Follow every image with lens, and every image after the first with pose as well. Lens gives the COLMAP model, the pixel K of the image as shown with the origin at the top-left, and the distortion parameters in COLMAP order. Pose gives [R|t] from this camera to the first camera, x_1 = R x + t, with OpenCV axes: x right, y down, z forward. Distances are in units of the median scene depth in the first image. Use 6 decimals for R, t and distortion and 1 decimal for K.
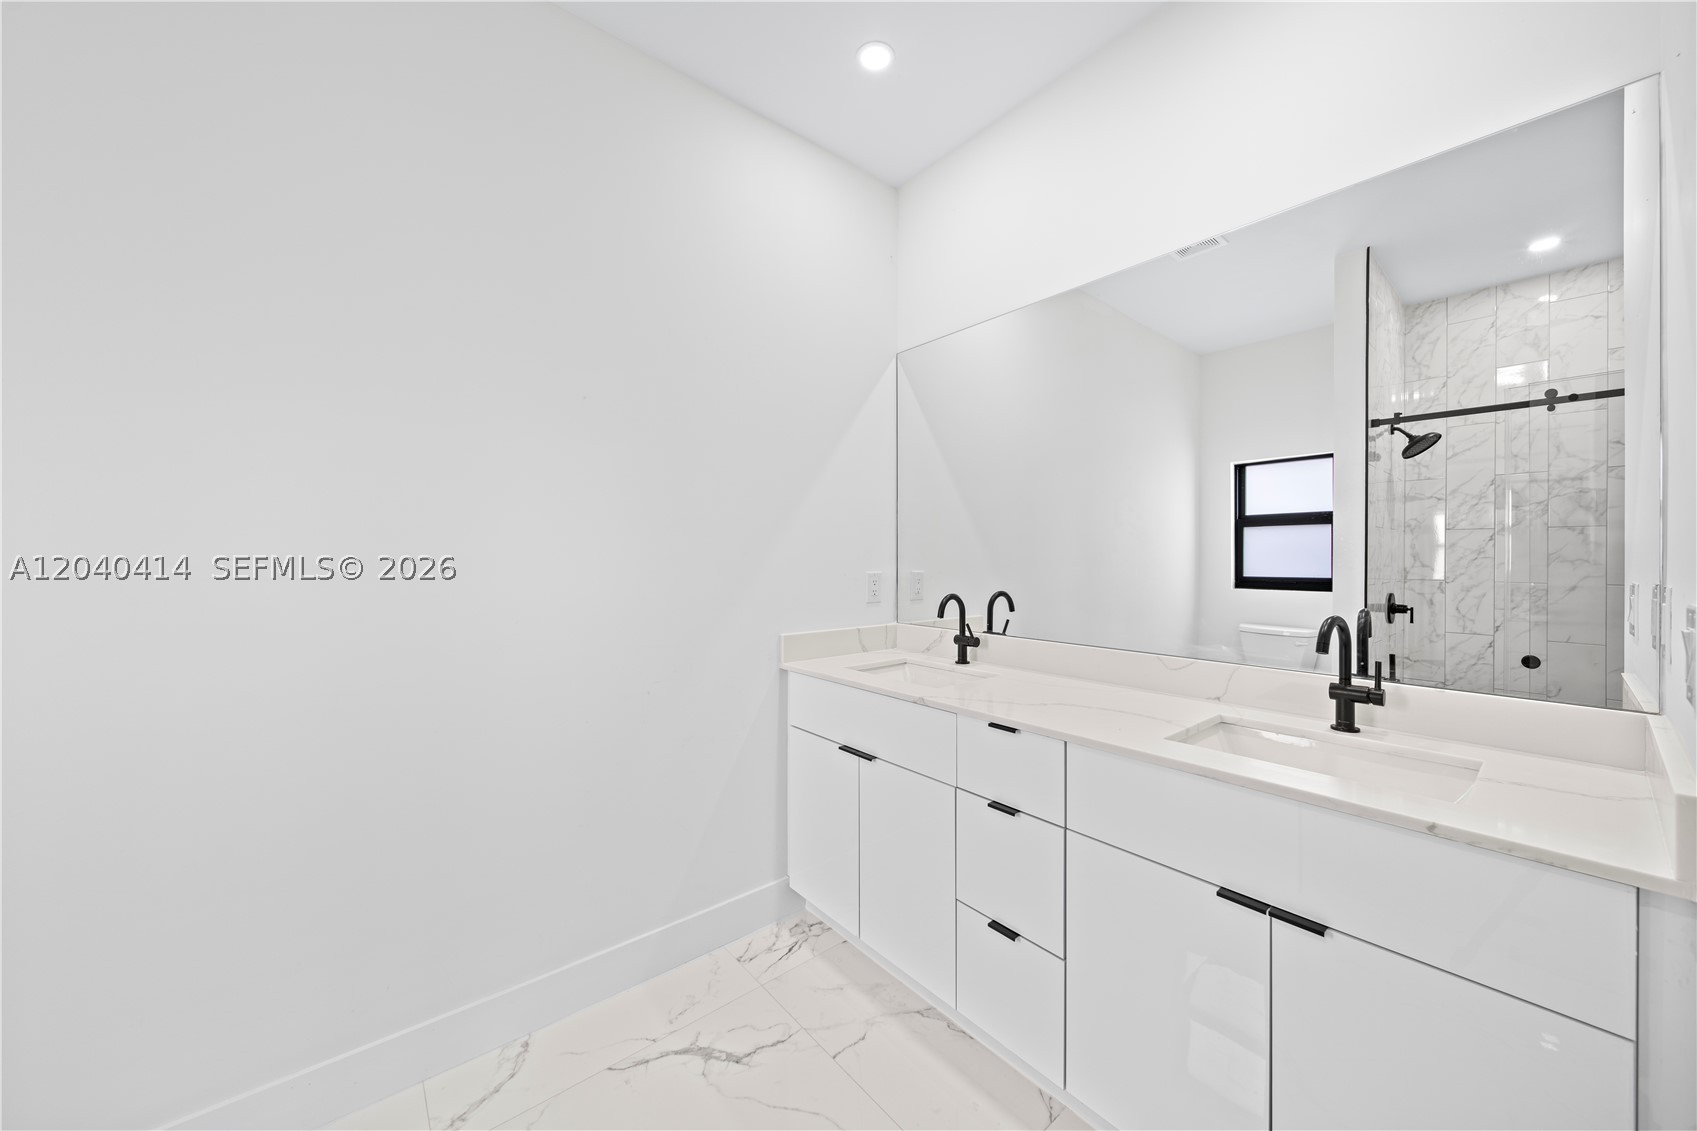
lens RADIAL K [[601.4, 0, 865.0], [0, 601.4, 559.7], [0, 0, 1]] dist [0.000608, 0.000288]
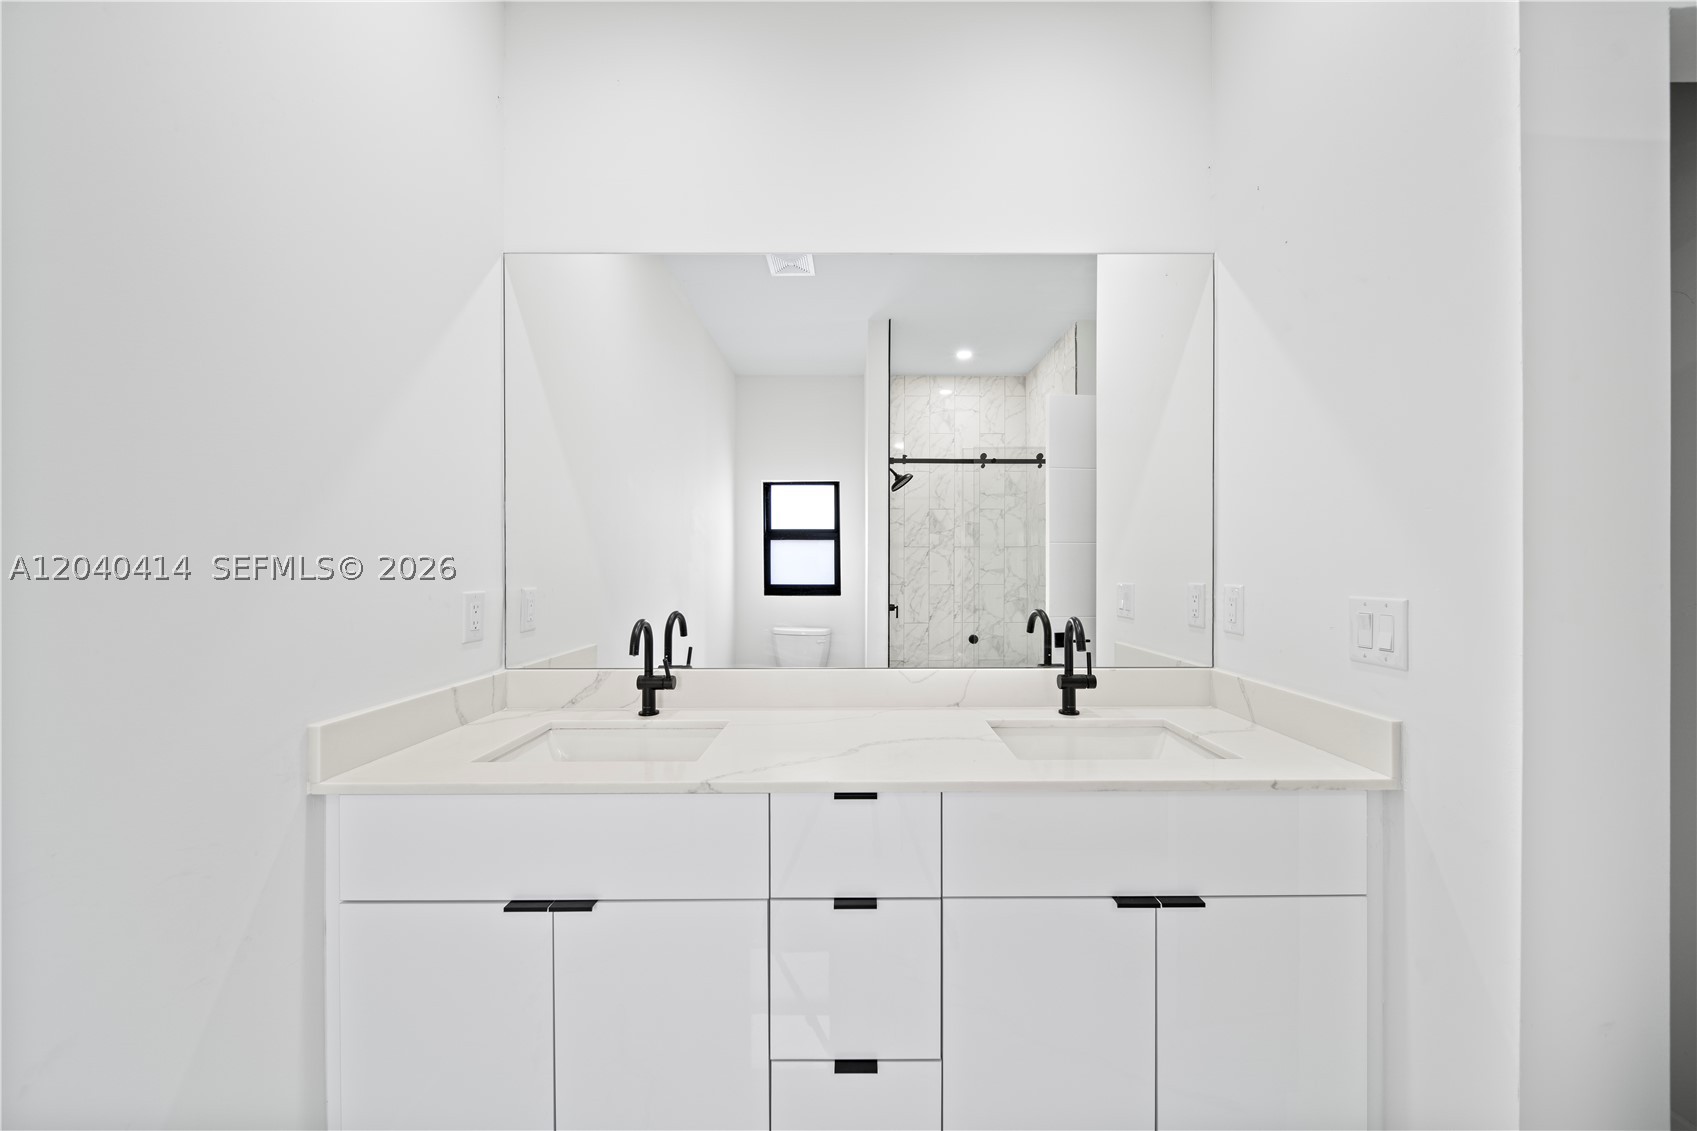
lens RADIAL K [[599.6, 0, 864.8], [0, 599.6, 572.5], [0, 0, 1]] dist [0.000255, -0.002595]
pose [[0.646826, -0.006945, 0.762606, -0.185058], [0.004013, 0.999976, 0.005702, -0.000282], [-0.762627, -0.000628, 0.646838, 0.291145]]
